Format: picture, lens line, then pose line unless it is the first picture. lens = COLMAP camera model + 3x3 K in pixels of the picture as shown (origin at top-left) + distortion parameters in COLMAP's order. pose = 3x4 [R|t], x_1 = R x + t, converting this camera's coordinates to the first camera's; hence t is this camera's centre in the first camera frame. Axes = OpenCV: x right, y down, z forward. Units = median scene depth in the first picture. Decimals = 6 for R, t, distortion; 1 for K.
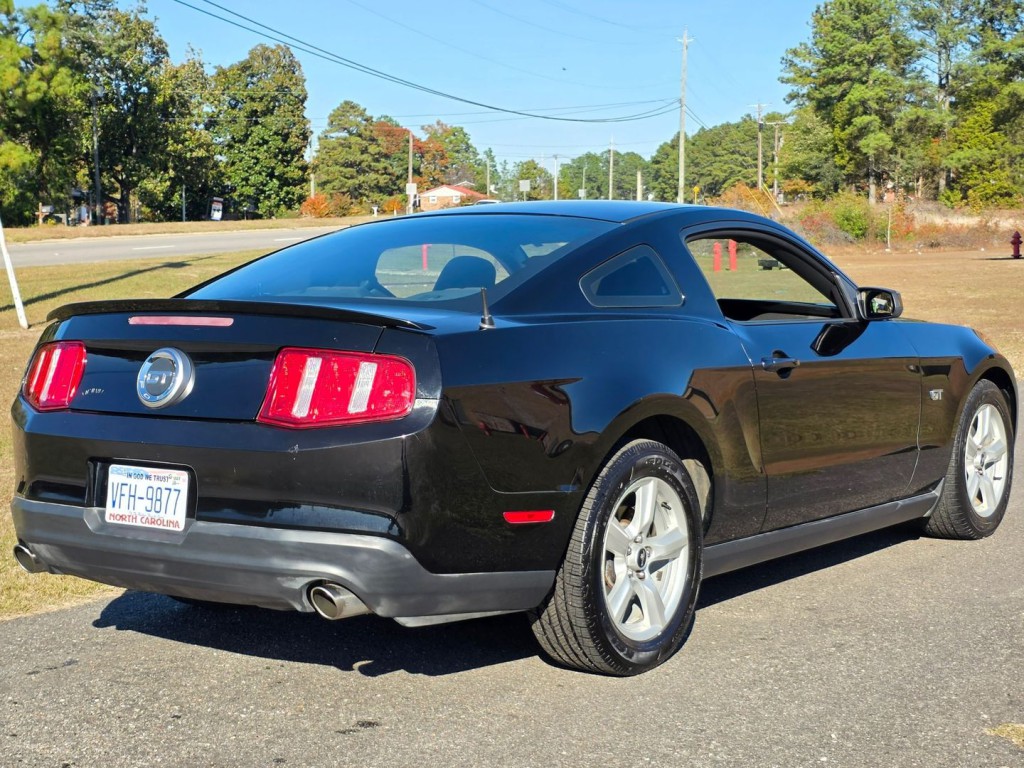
lens RADIAL K [[1586.7, 0, 458.1], [0, 1586.7, 384.6], [0, 0, 1]] dist [0.148820, -0.581924]
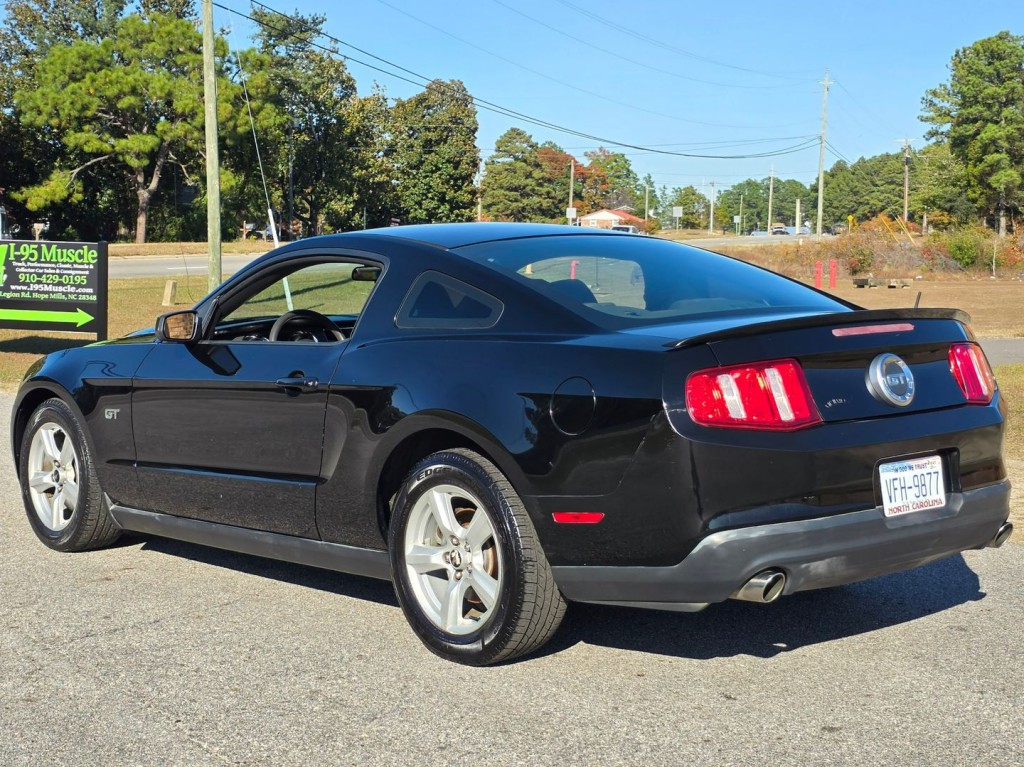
lens RADIAL K [[1611.7, 0, 513.2], [0, 1611.7, 361.9], [0, 0, 1]] dist [0.206971, -0.800801]
pose [[0.997529, 0.026146, -0.065217, 0.006240], [-0.028020, 0.999215, -0.027989, 0.010559], [0.064434, 0.029747, 0.997479, -0.103664]]
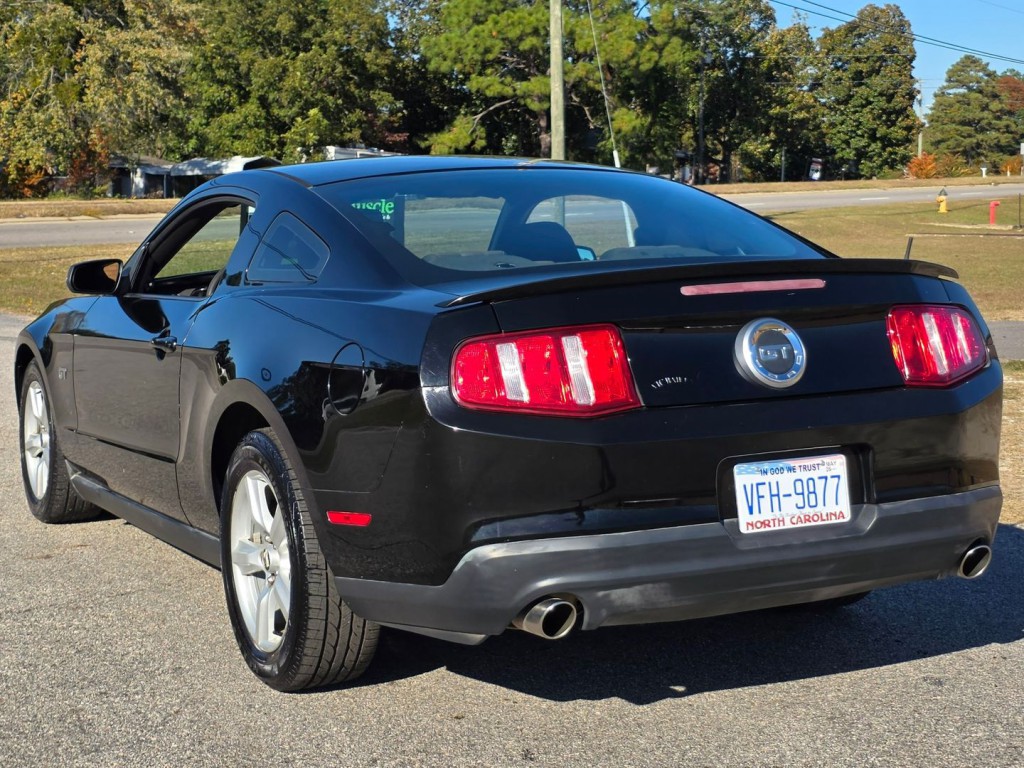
lens RADIAL K [[1710.8, 0, 499.5], [0, 1710.8, 328.1], [0, 0, 1]] dist [0.200498, -0.782482]
pose [[0.943198, 0.039244, -0.329906, 0.023052], [-0.044953, 0.998942, -0.009690, 0.009396], [0.329177, 0.023970, 0.943964, -0.092295]]
